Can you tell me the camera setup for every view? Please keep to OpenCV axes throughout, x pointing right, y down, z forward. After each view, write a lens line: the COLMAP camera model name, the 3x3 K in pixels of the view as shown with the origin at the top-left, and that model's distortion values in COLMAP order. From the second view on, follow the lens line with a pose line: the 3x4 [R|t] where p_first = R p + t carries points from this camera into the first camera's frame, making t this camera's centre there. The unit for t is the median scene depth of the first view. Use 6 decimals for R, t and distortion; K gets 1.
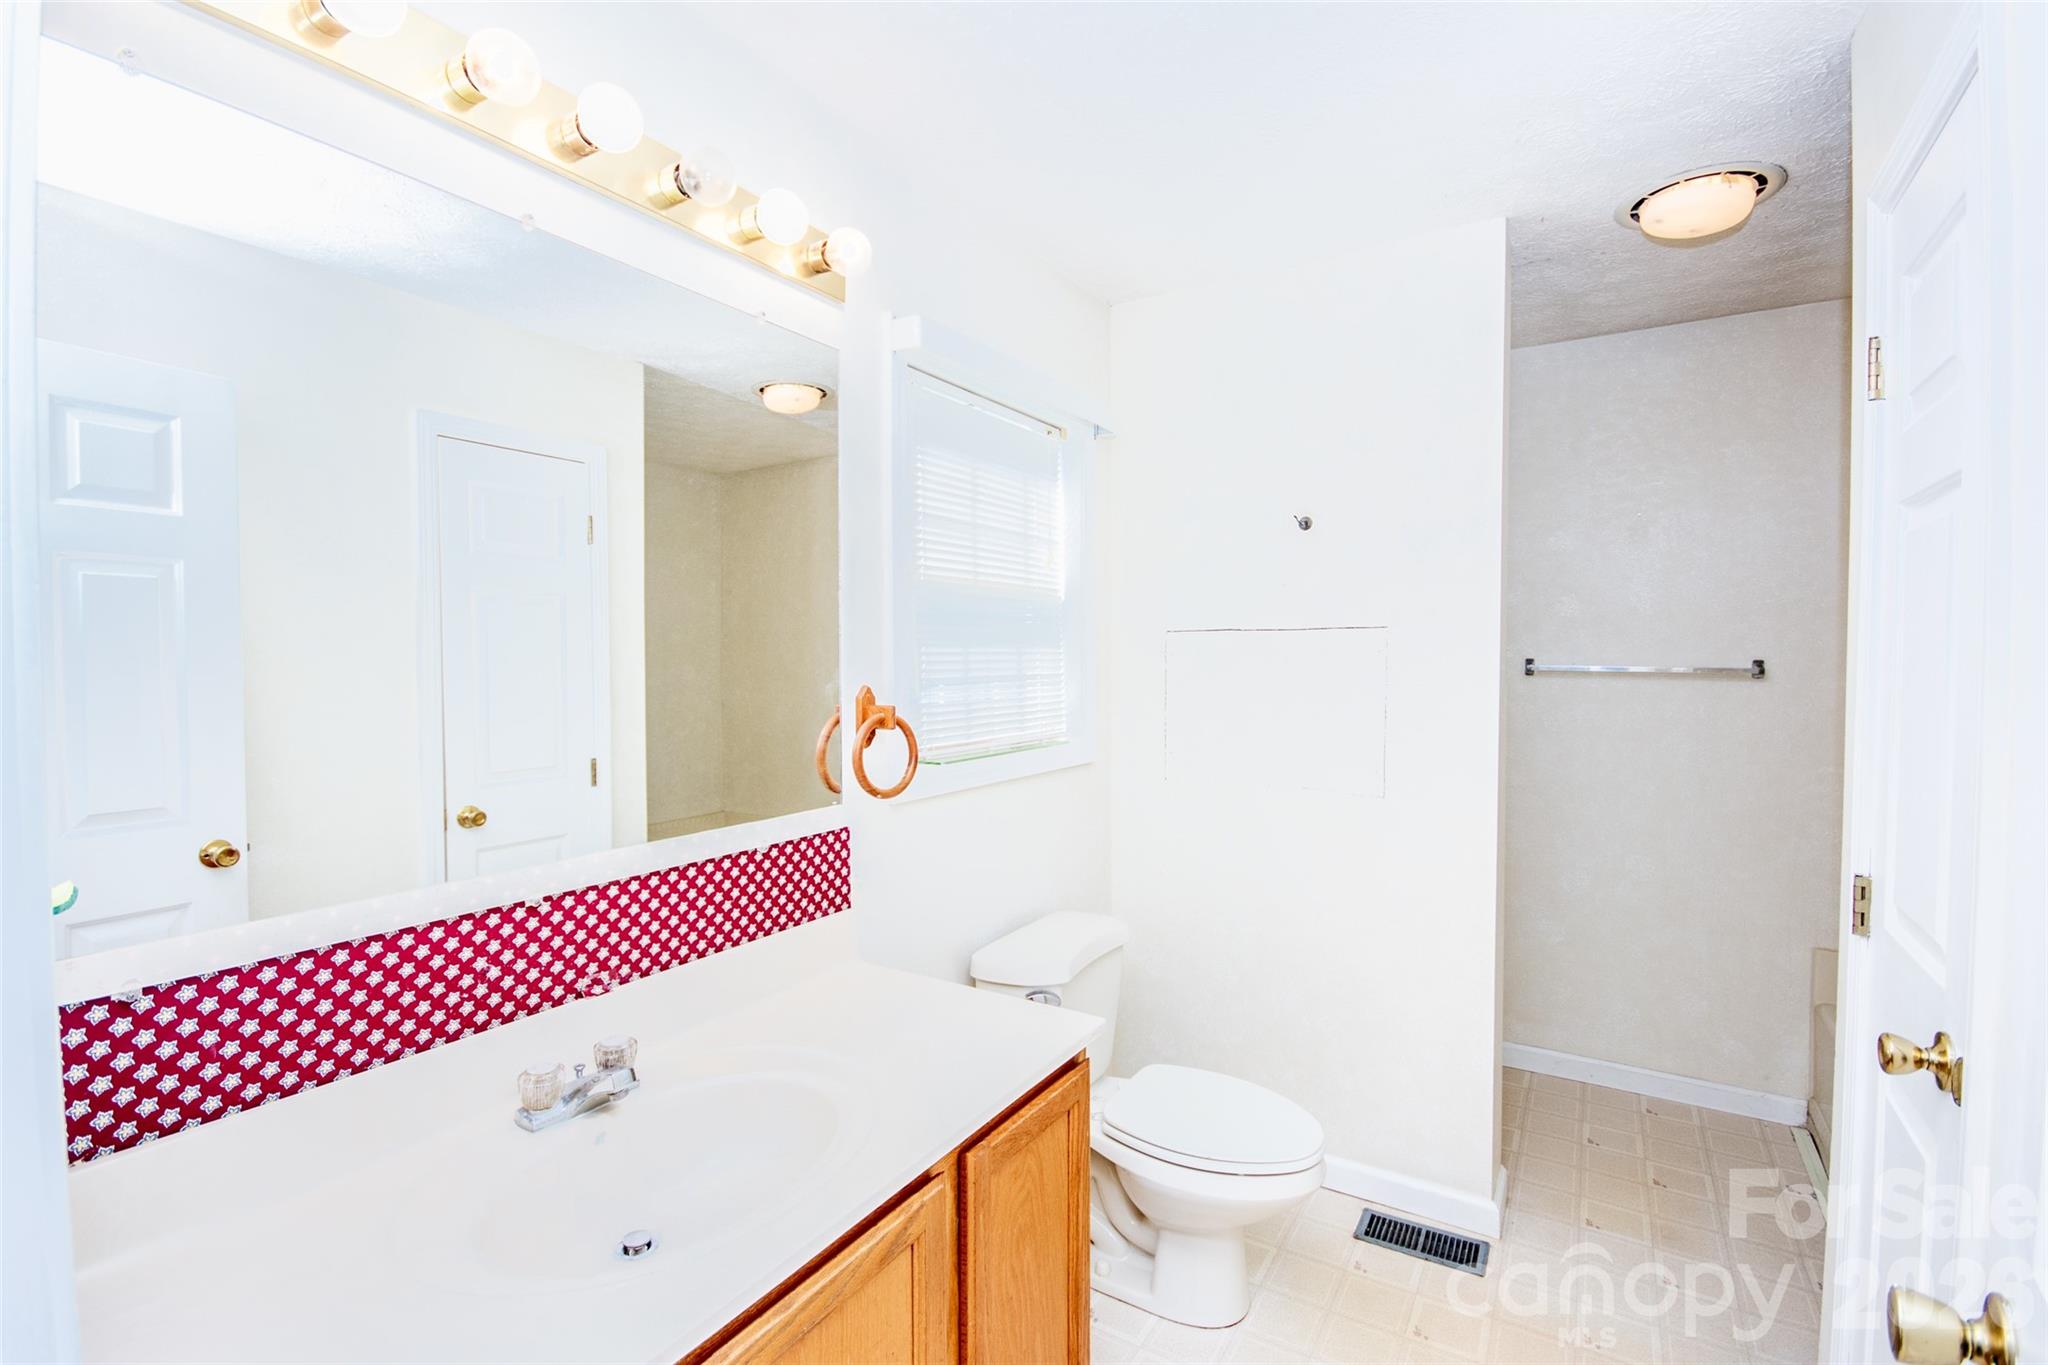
lens RADIAL K [[922.5, 0, 1024.0], [0, 922.5, 682.5], [0, 0, 1]] dist [0.012037, -0.011694]
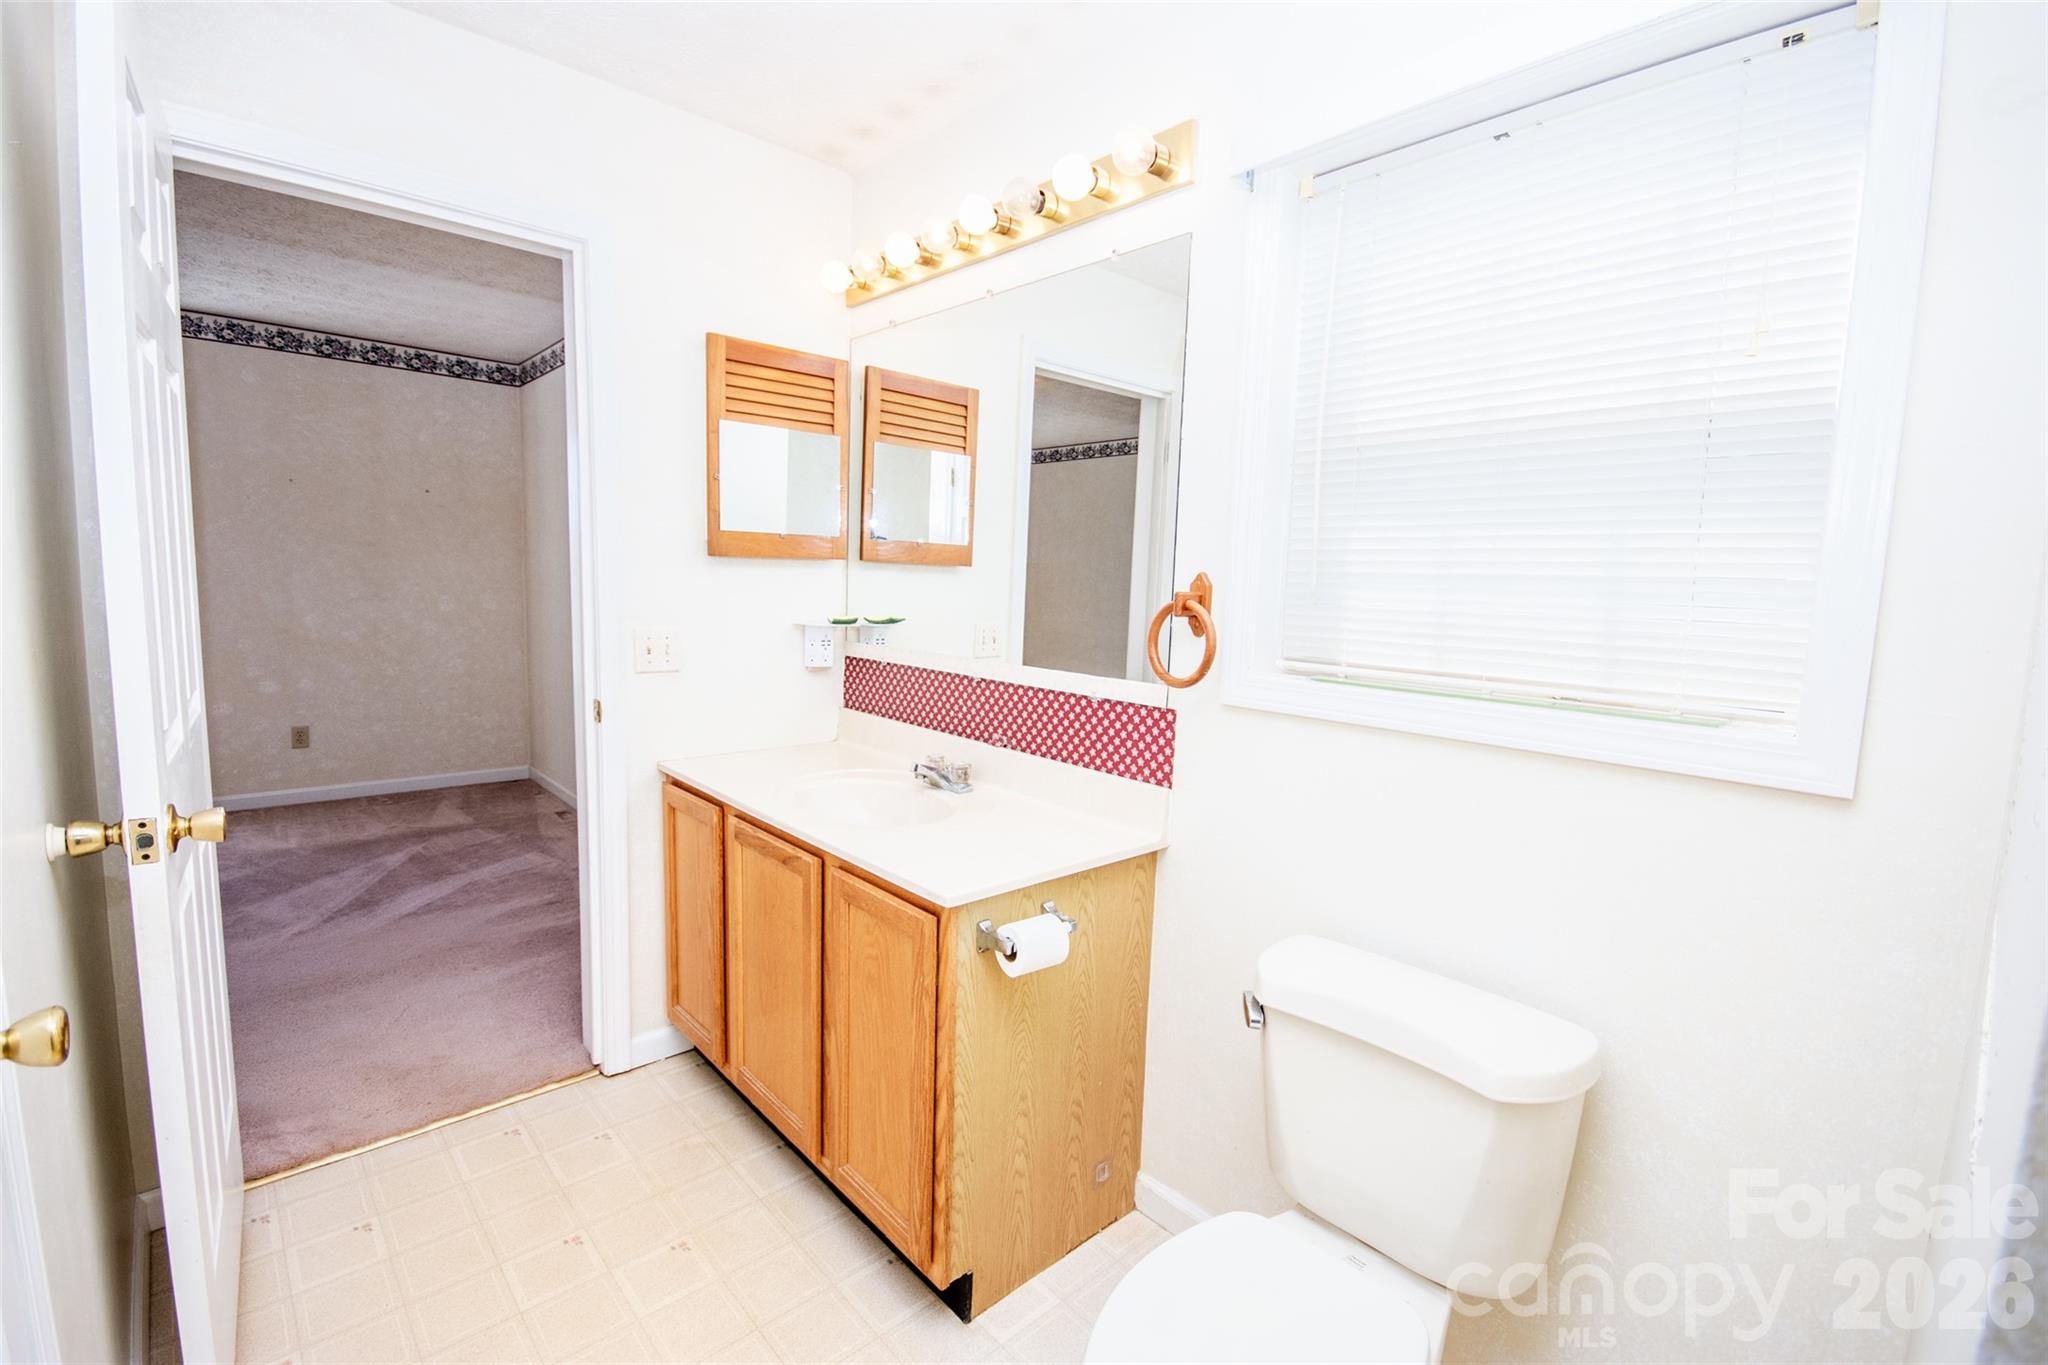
lens RADIAL K [[895.9, 0, 1027.1], [0, 895.9, 687.5], [0, 0, 1]] dist [0.010491, -0.014791]
pose [[-0.270200, 0.183358, -0.945183, 0.807196], [0.004274, 0.981917, 0.189263, -0.053438], [0.962795, 0.047099, -0.266098, 1.174202]]
